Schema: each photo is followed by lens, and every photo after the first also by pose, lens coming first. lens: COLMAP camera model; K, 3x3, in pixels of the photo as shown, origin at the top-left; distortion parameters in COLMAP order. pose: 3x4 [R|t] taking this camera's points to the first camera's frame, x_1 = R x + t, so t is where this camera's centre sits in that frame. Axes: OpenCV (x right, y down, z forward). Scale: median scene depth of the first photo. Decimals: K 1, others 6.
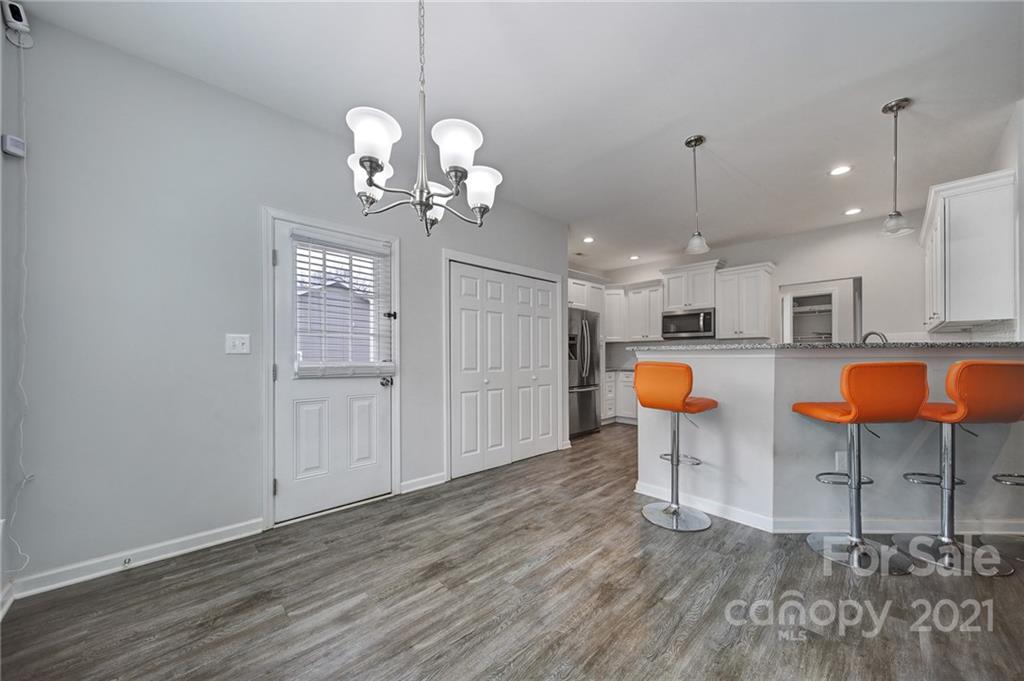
lens RADIAL K [[366.3, 0, 511.9], [0, 366.3, 355.8], [0, 0, 1]] dist [-0.003543, -0.000432]
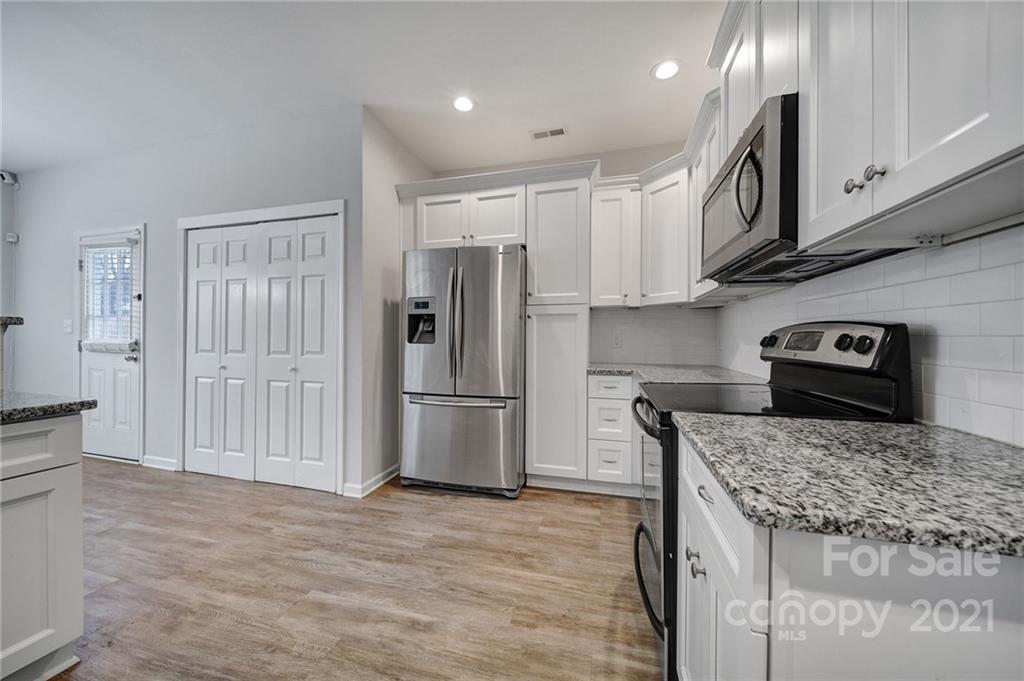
lens RADIAL K [[360.2, 0, 511.9], [0, 360.2, 337.5], [0, 0, 1]] dist [0.000624, -0.001907]
pose [[0.520445, 0.007340, -0.853864, 1.412739], [-0.005834, 0.999970, 0.005040, -0.003605], [0.853875, 0.002358, 0.520472, 1.704632]]
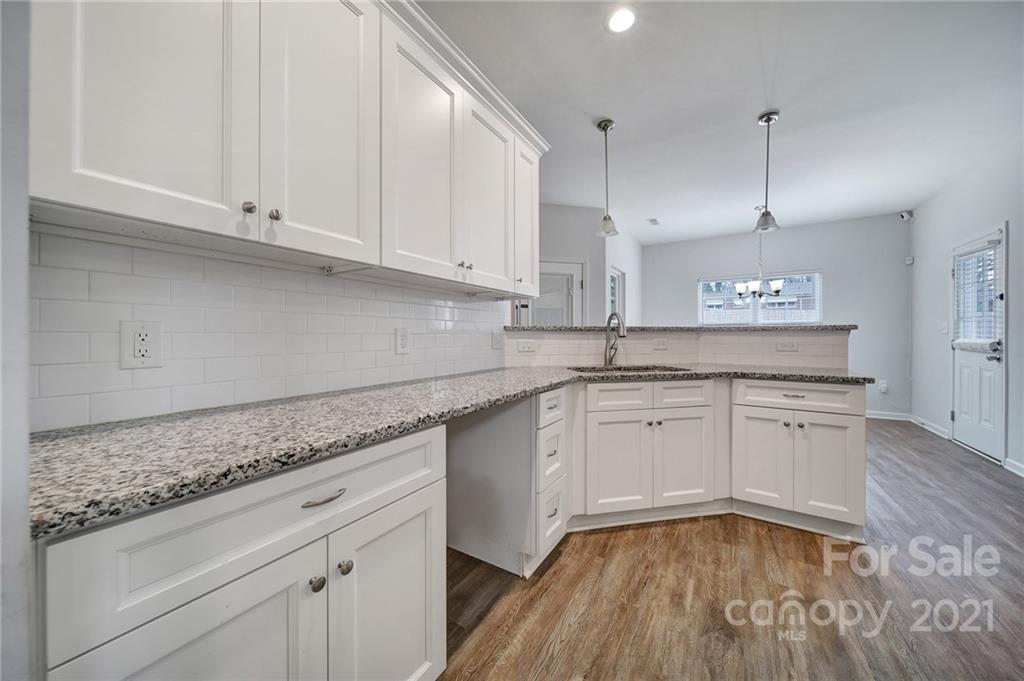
lens RADIAL K [[357.4, 0, 512.1], [0, 357.4, 336.1], [0, 0, 1]] dist [-0.002756, -0.000454]
pose [[-0.966455, 0.004946, -0.256789, 1.623932], [0.004736, 0.999988, 0.001437, -0.004598], [0.256793, 0.000172, -0.966466, 2.009524]]
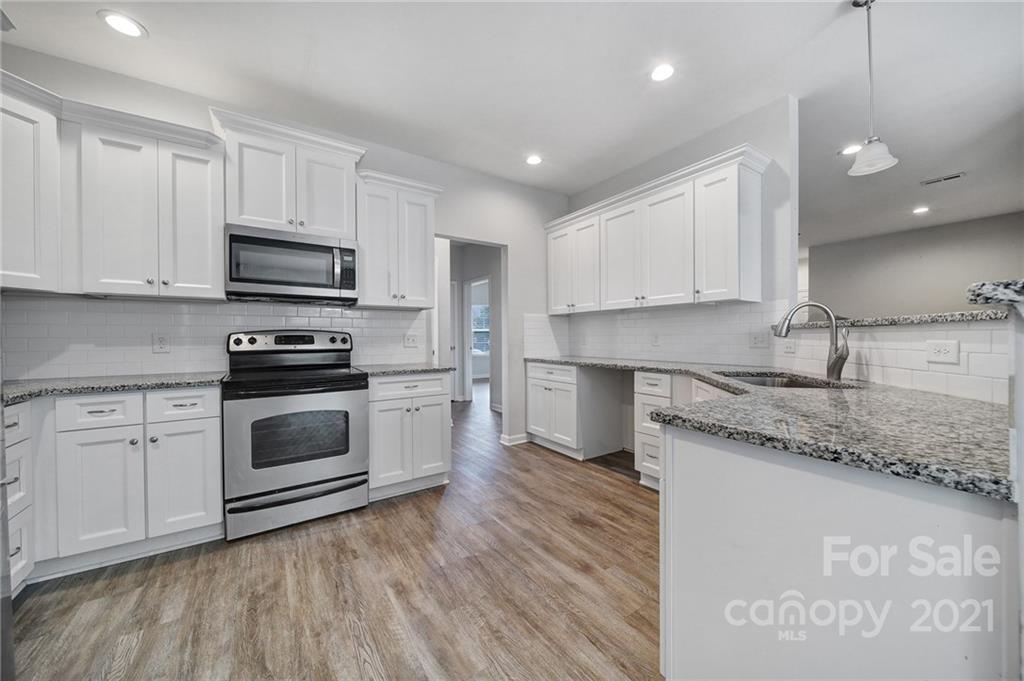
lens RADIAL K [[367.0, 0, 512.0], [0, 367.0, 340.5], [0, 0, 1]] dist [-0.002555, -0.000336]
pose [[0.168470, -0.004394, 0.985697, 0.205608], [0.004927, 0.999981, 0.003616, 0.003698], [-0.985694, 0.004247, 0.168489, 1.557617]]
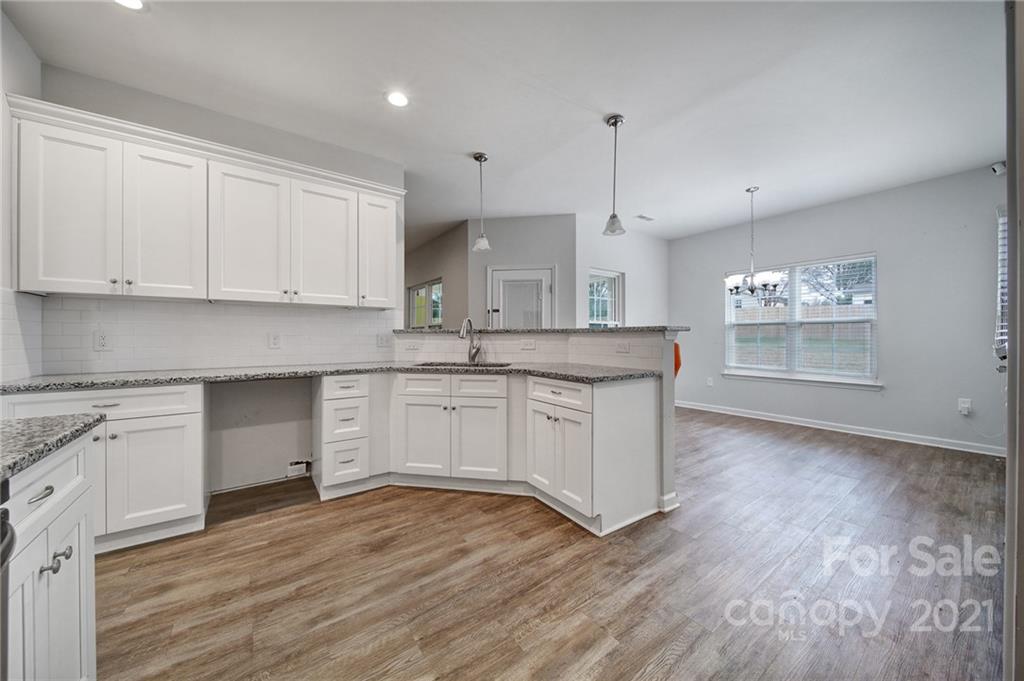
lens RADIAL K [[360.2, 0, 511.9], [0, 360.2, 337.5], [0, 0, 1]] dist [0.000624, -0.001907]
pose [[-0.991648, 0.004152, 0.128905, 0.748115], [0.004271, 0.999991, 0.000651, -0.001152], [-0.128901, 0.001196, -0.991657, 2.304161]]
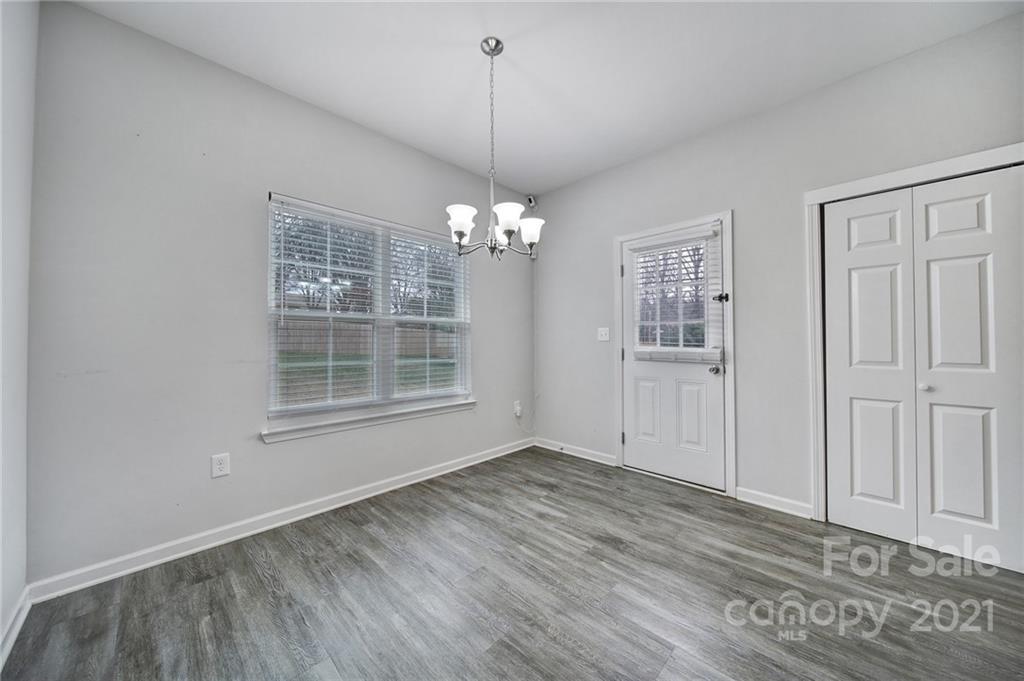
lens RADIAL K [[357.4, 0, 512.1], [0, 357.4, 336.1], [0, 0, 1]] dist [-0.002756, -0.000454]
pose [[0.033628, -0.014729, -0.999326, 0.674767], [0.004378, 0.999884, -0.014589, -0.004632], [0.999425, -0.003885, 0.033688, 0.540608]]
